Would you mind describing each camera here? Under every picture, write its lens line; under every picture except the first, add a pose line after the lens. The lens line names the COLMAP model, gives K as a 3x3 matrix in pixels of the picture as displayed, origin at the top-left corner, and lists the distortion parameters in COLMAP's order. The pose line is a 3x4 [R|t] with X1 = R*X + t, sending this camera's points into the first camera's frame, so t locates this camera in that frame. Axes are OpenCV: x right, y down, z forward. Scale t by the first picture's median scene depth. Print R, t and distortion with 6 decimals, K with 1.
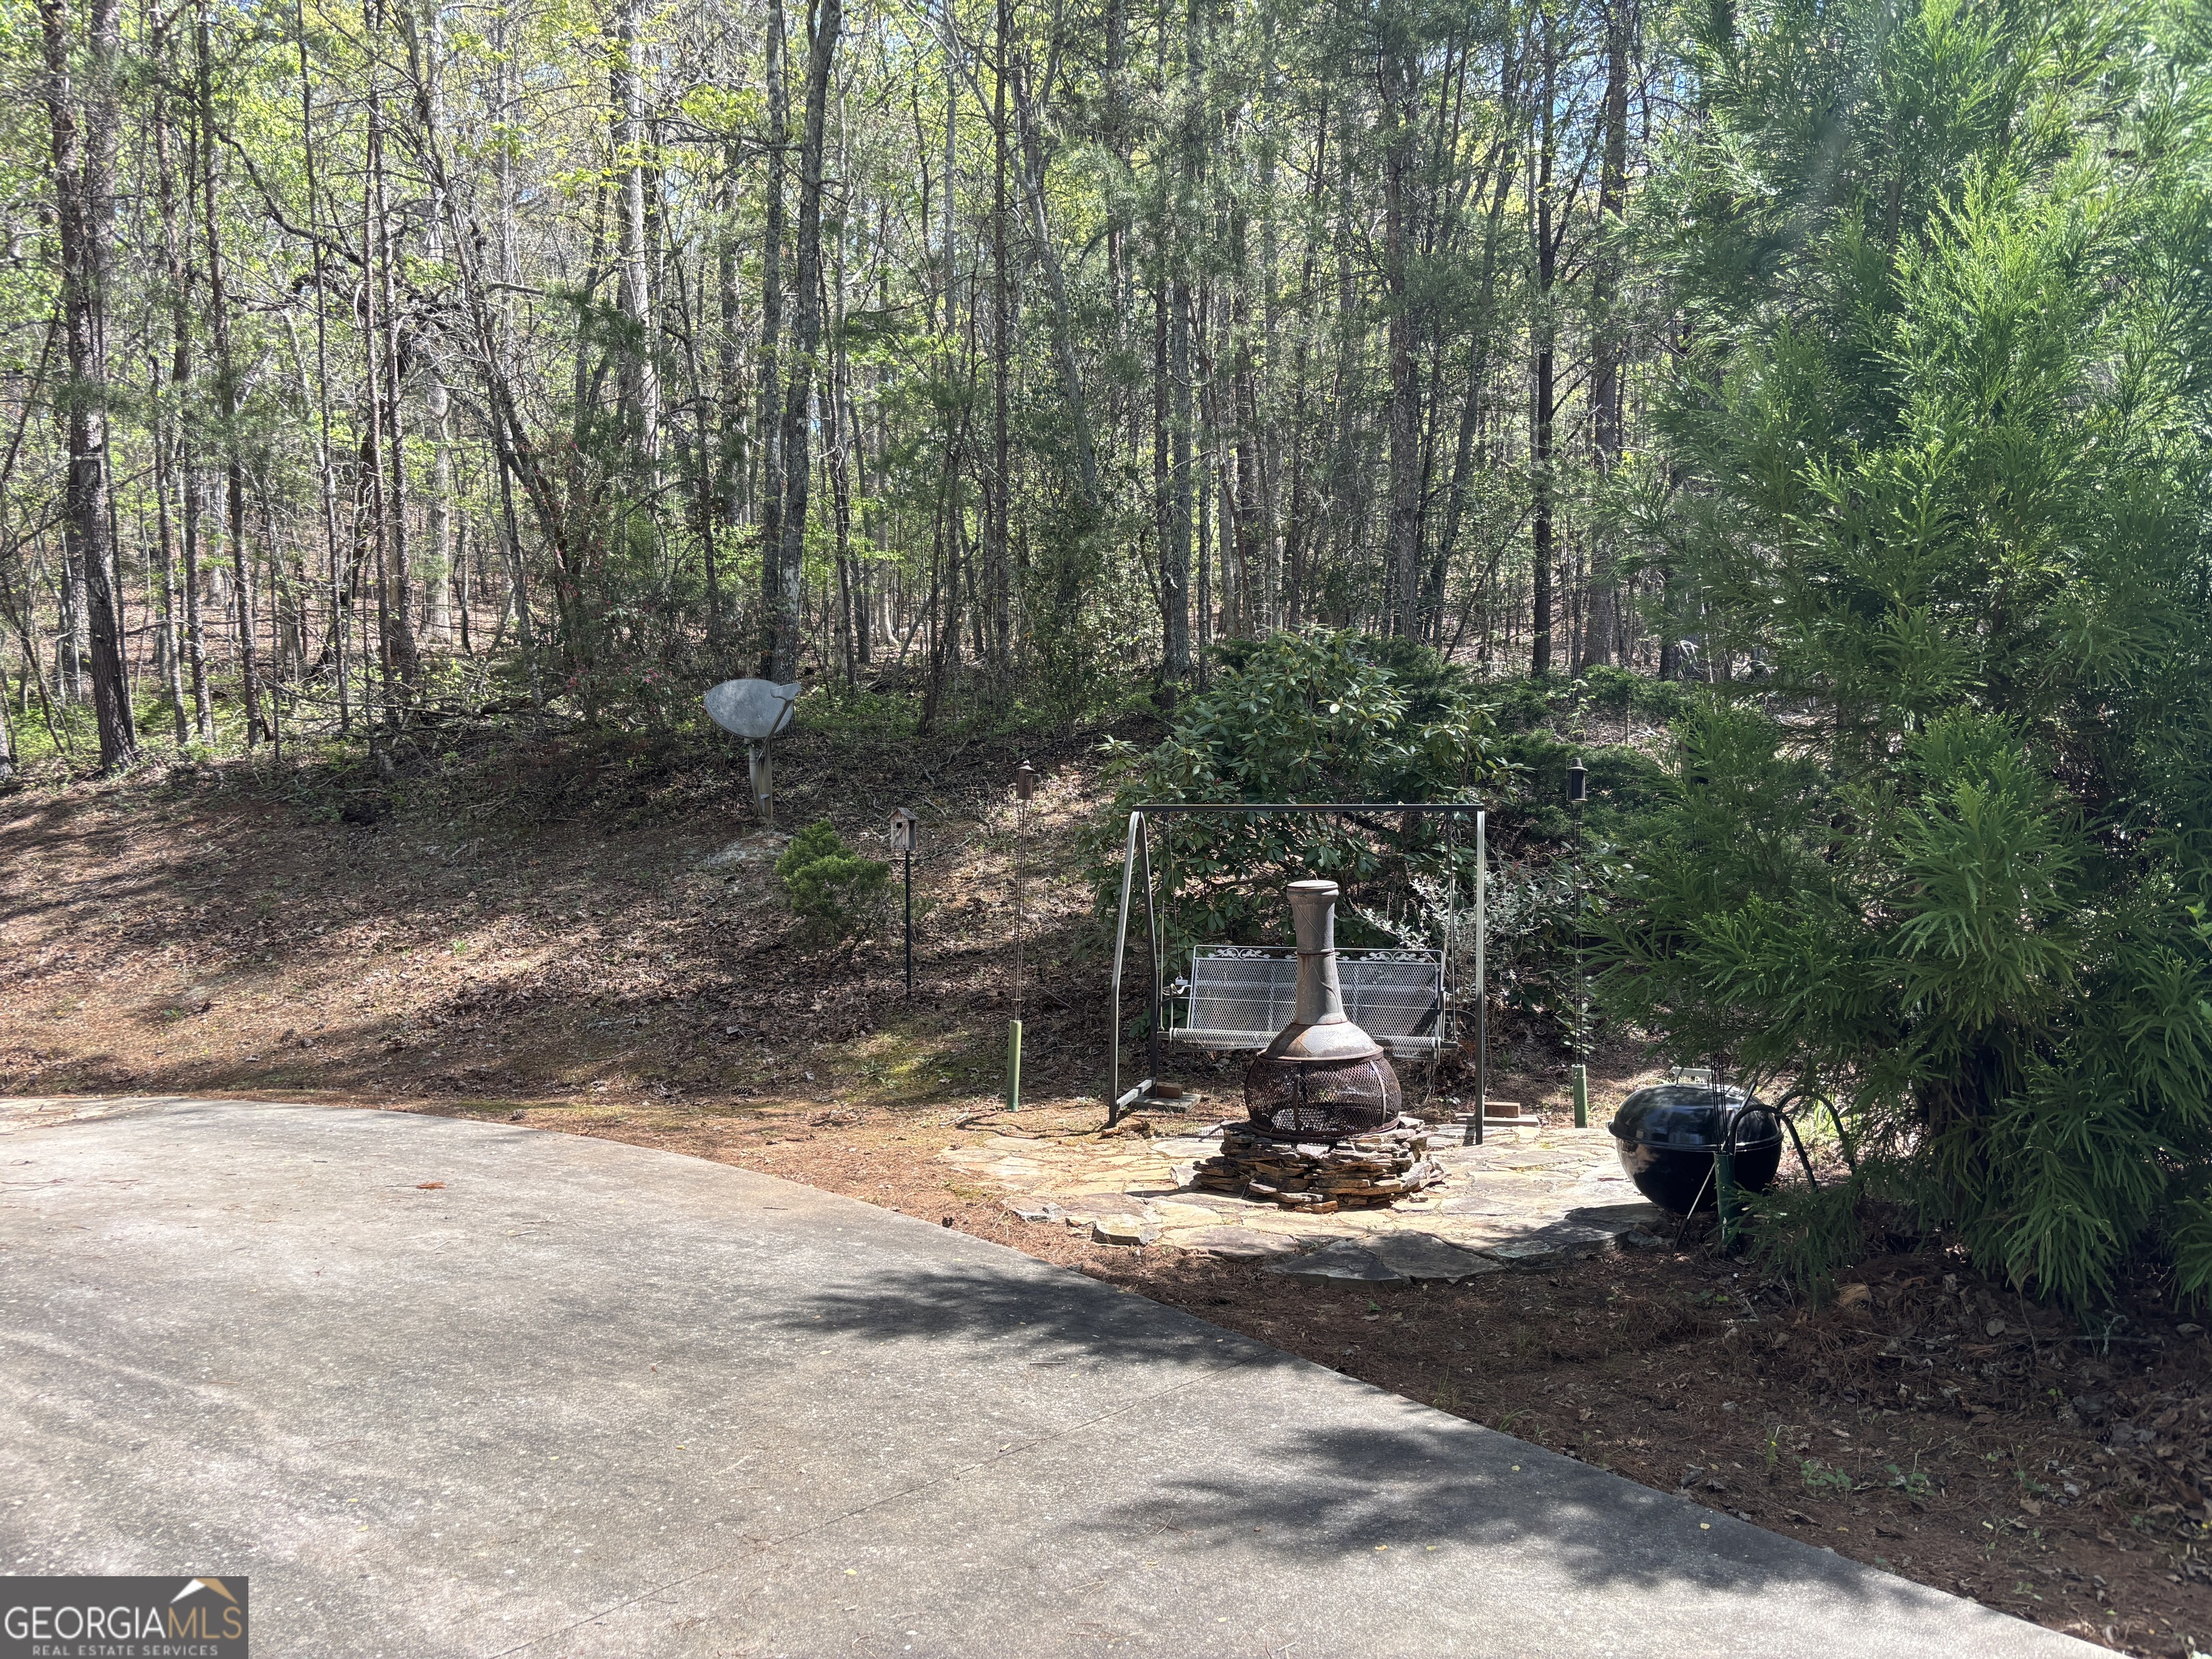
lens RADIAL K [[1683.8, 0, 1106.7], [0, 1683.8, 823.9], [0, 0, 1]] dist [0.039044, -0.046194]
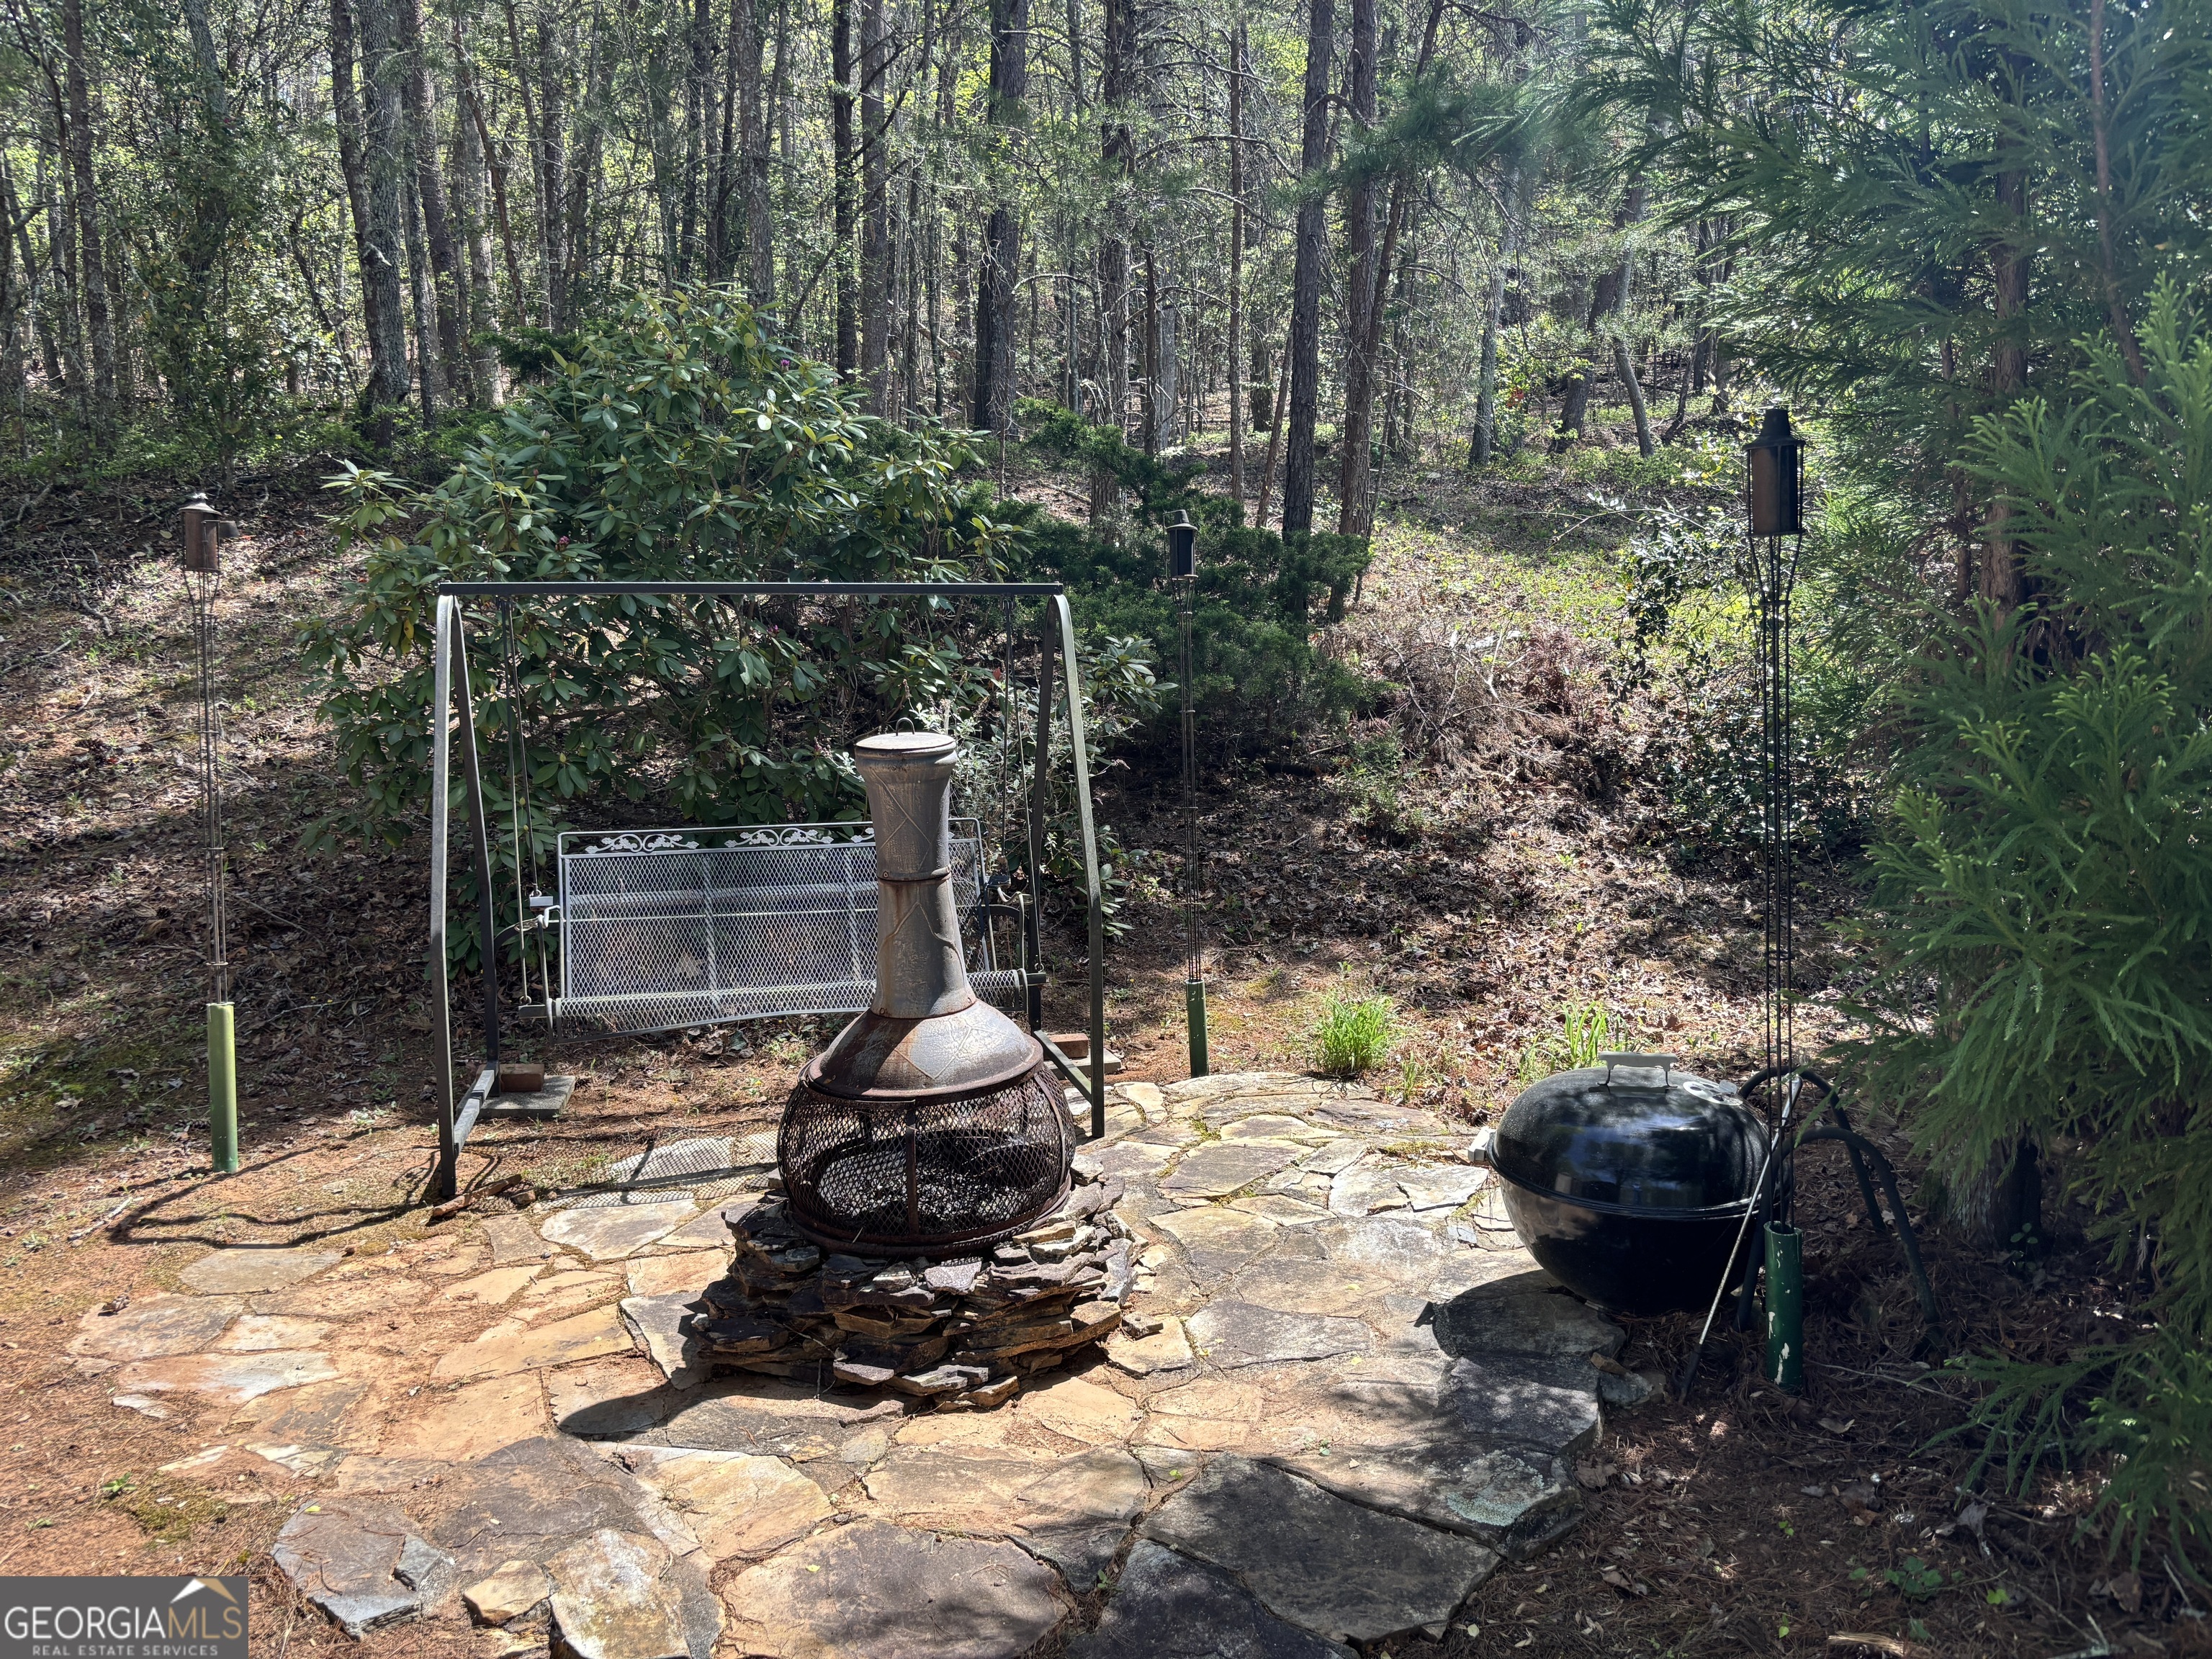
lens RADIAL K [[1683.8, 0, 1108.5], [0, 1683.8, 846.3], [0, 0, 1]] dist [0.039044, -0.046194]
pose [[0.891735, -0.072755, 0.446672, -0.039468], [0.009435, 0.989767, 0.142380, -0.003258], [-0.452460, -0.122751, 0.883296, 0.416999]]
